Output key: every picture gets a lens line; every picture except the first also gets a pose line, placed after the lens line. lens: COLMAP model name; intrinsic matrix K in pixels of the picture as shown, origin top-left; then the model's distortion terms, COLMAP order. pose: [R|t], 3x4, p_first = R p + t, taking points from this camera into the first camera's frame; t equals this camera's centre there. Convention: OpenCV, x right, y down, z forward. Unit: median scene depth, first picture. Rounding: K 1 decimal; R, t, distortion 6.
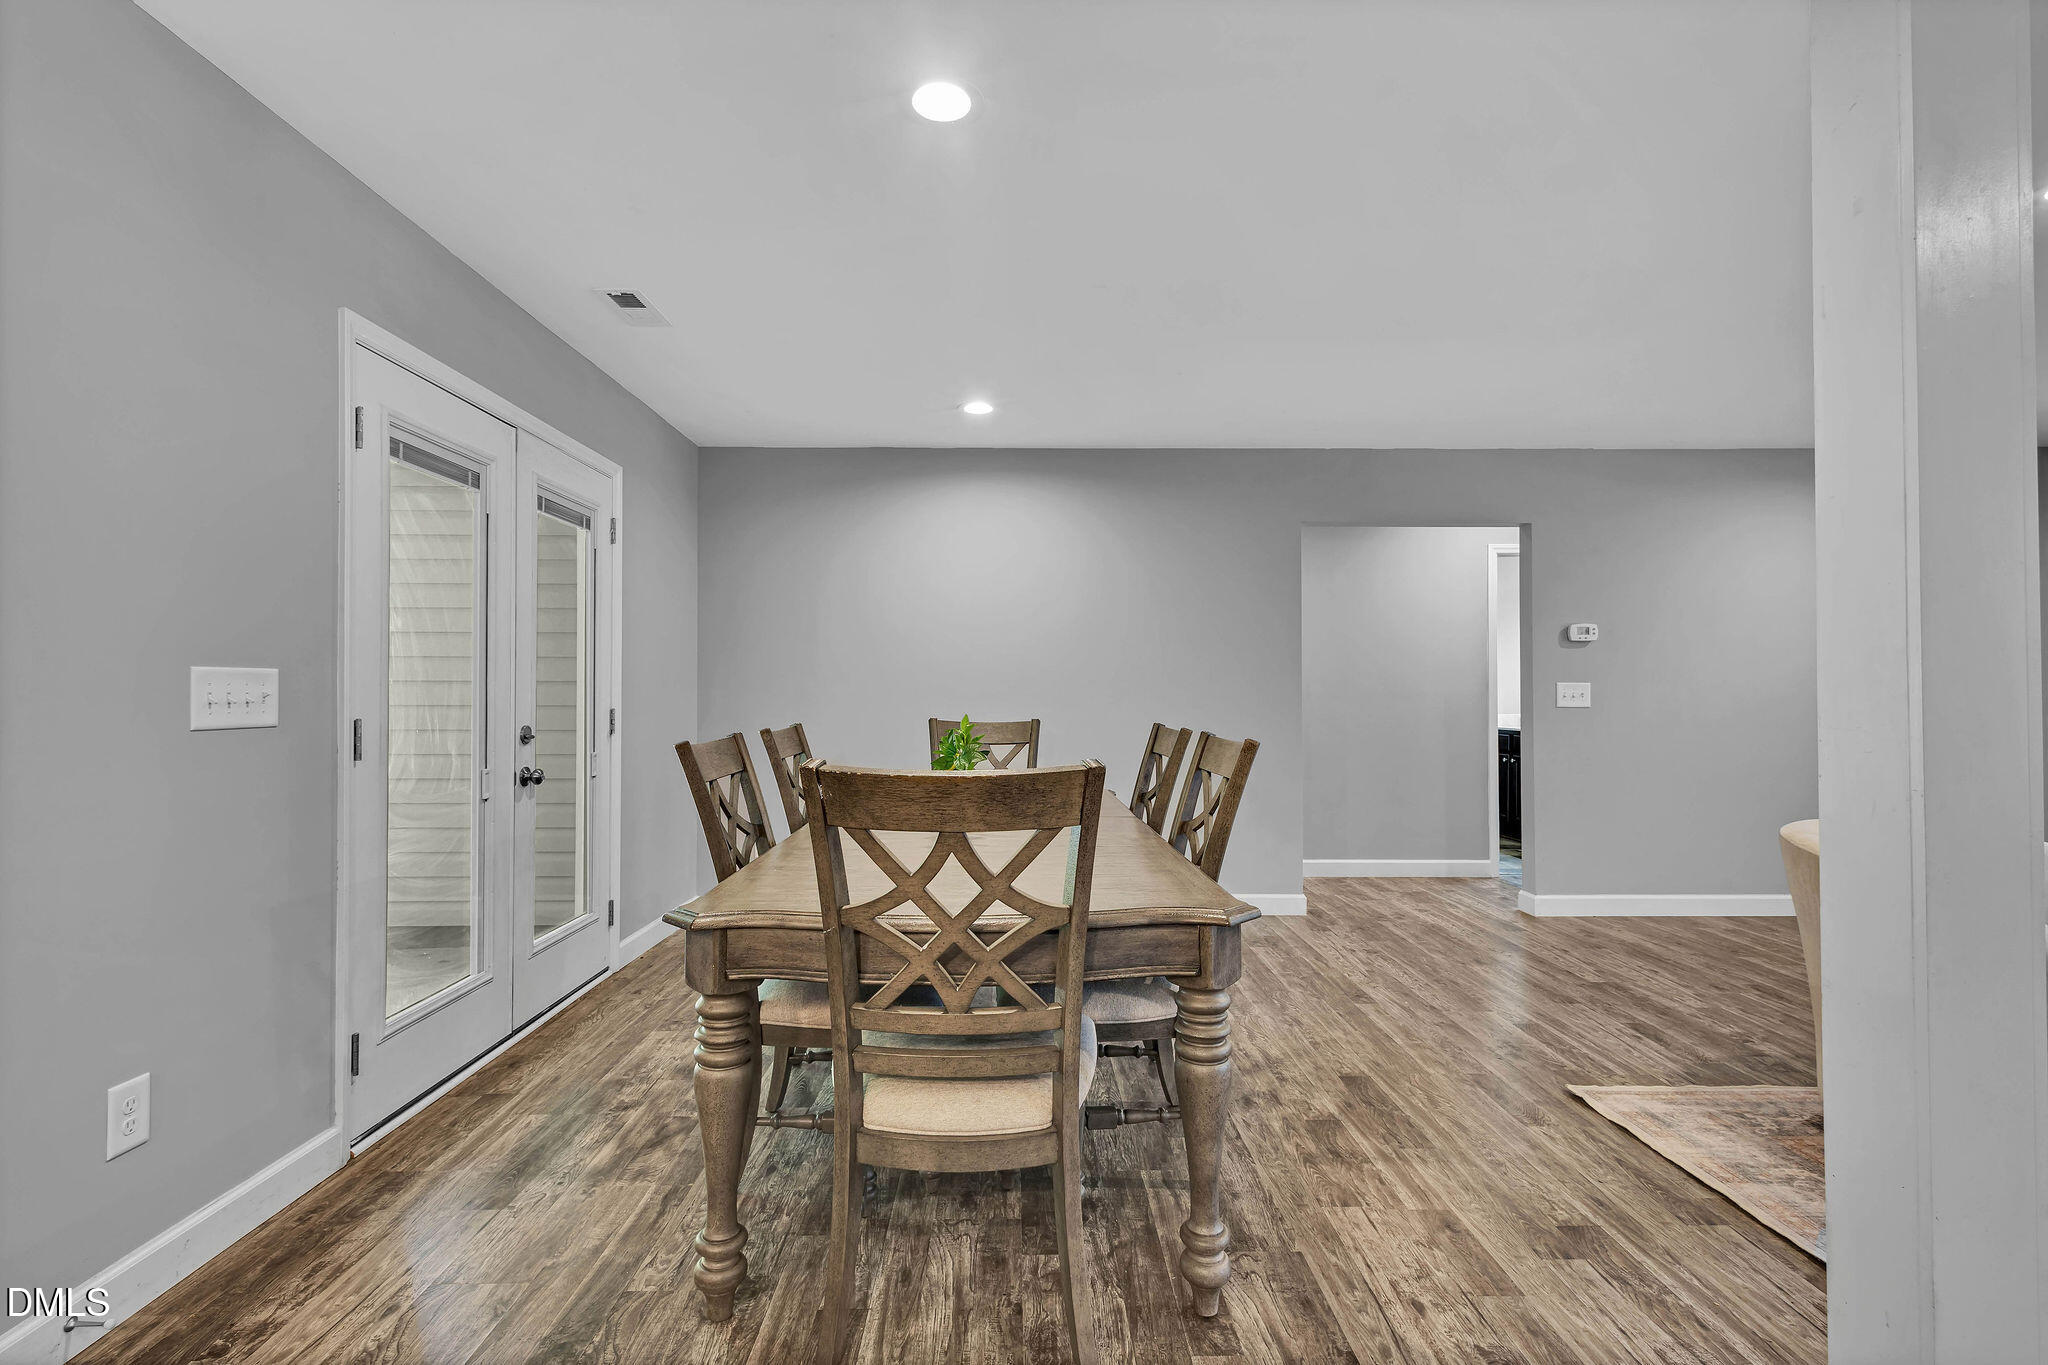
lens RADIAL K [[953.9, 0, 1017.8], [0, 953.9, 689.2], [0, 0, 1]] dist [0.011969, -0.001397]
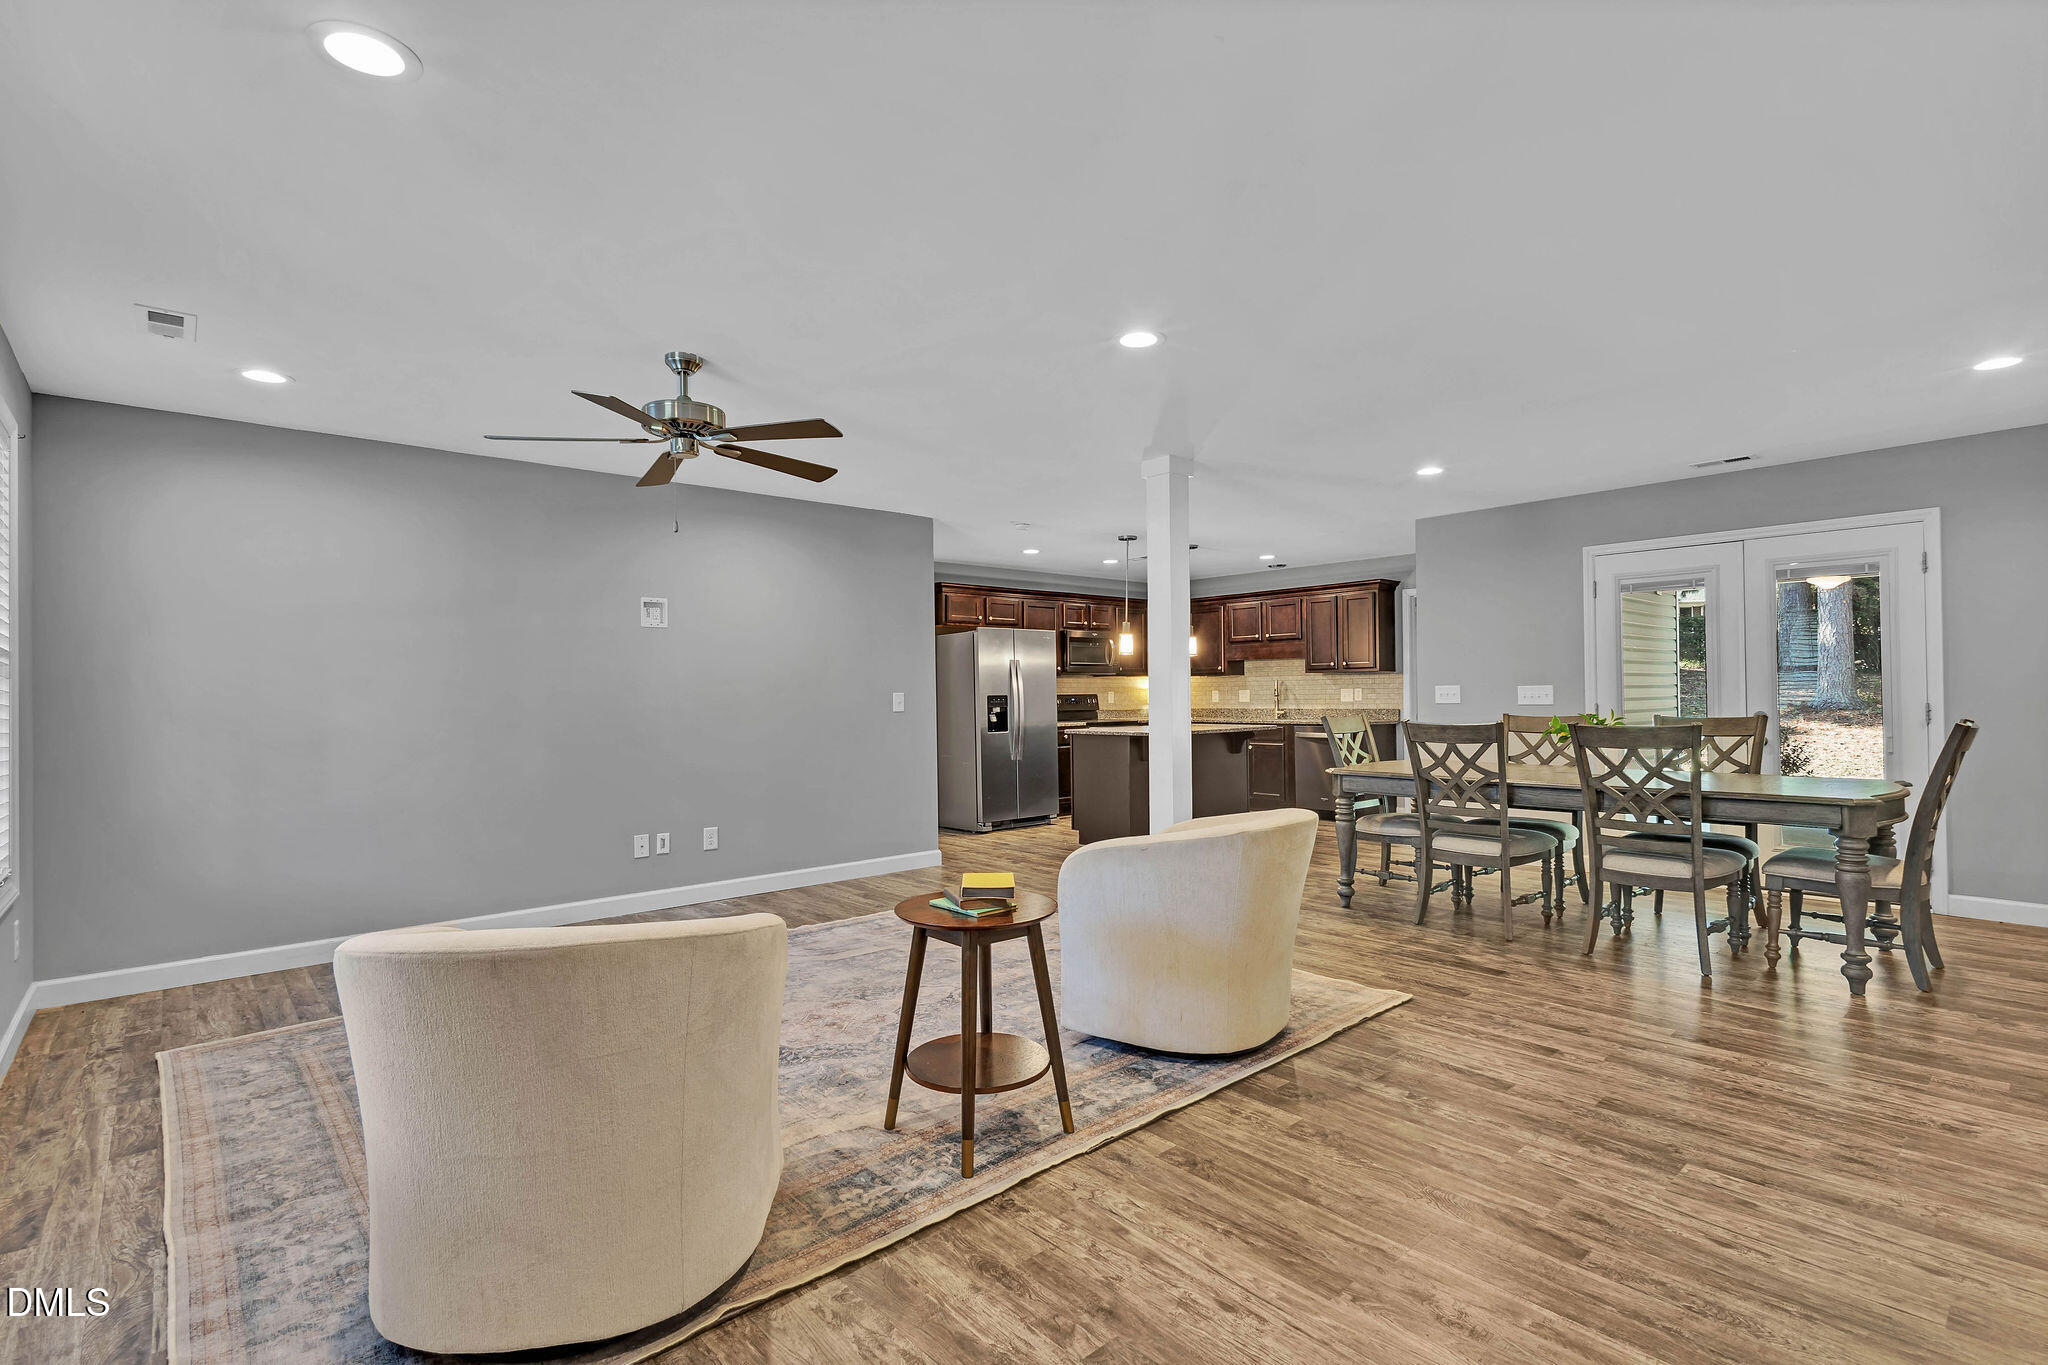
lens RADIAL K [[953.9, 0, 1015.6], [0, 953.9, 686.1], [0, 0, 1]] dist [0.011969, -0.001397]
pose [[-0.757639, 0.006334, -0.652643, 1.415480], [0.019488, 0.999727, -0.012921, -0.007490], [0.652382, -0.022508, -0.757556, 1.264798]]
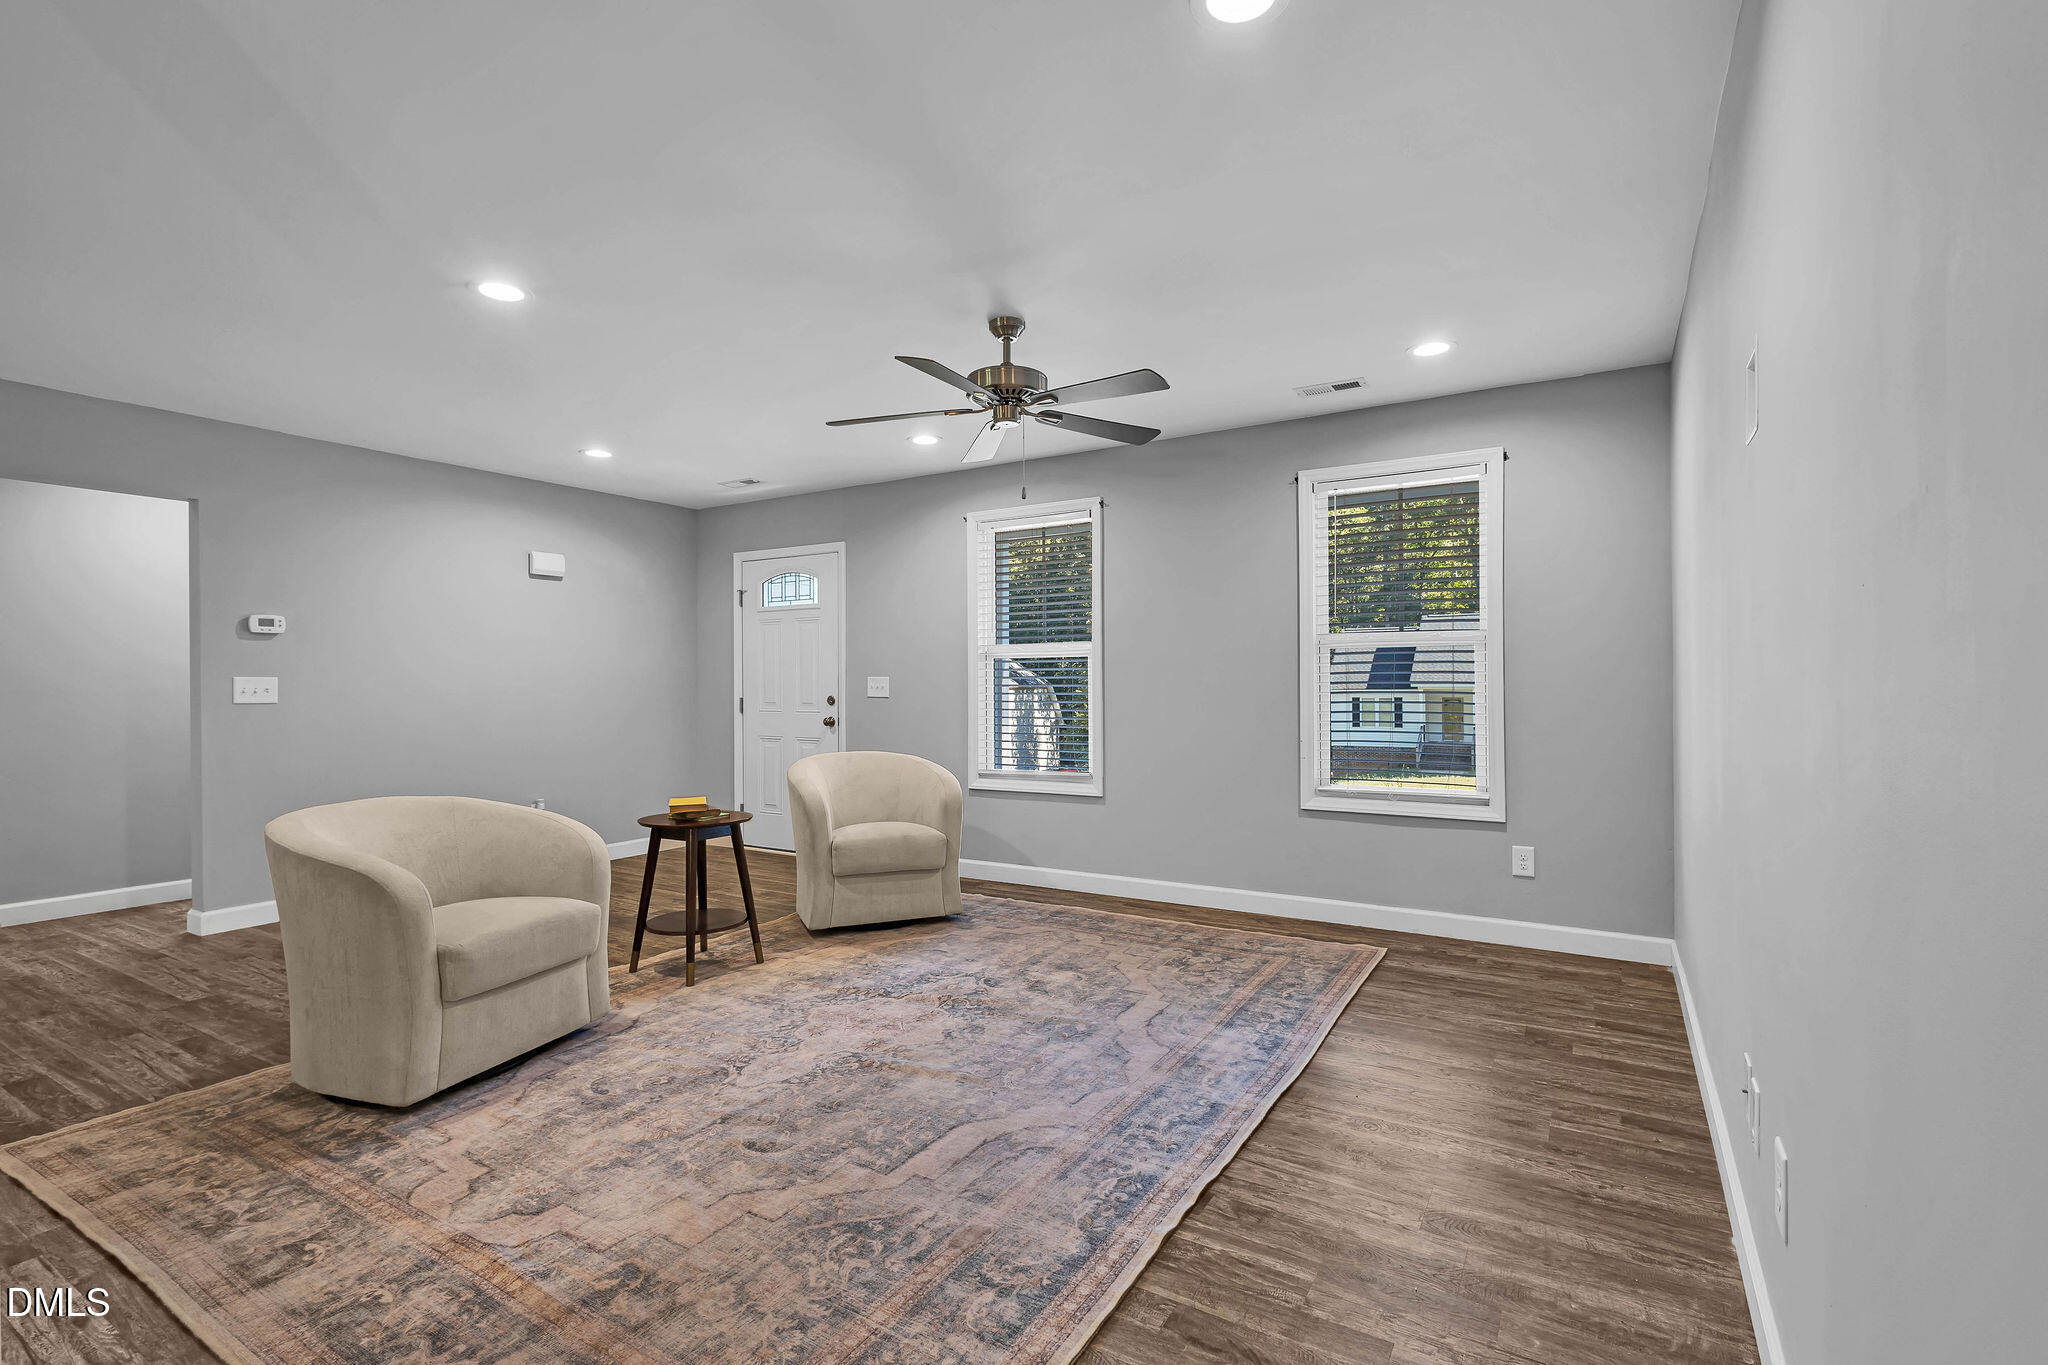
lens RADIAL K [[953.9, 0, 1011.1], [0, 953.9, 680.2], [0, 0, 1]] dist [0.011969, -0.001397]
pose [[0.540611, 0.003070, 0.841267, 0.260048], [-0.001406, 0.999995, -0.002746, -0.002954], [-0.841272, 0.000302, 0.540613, -0.178732]]
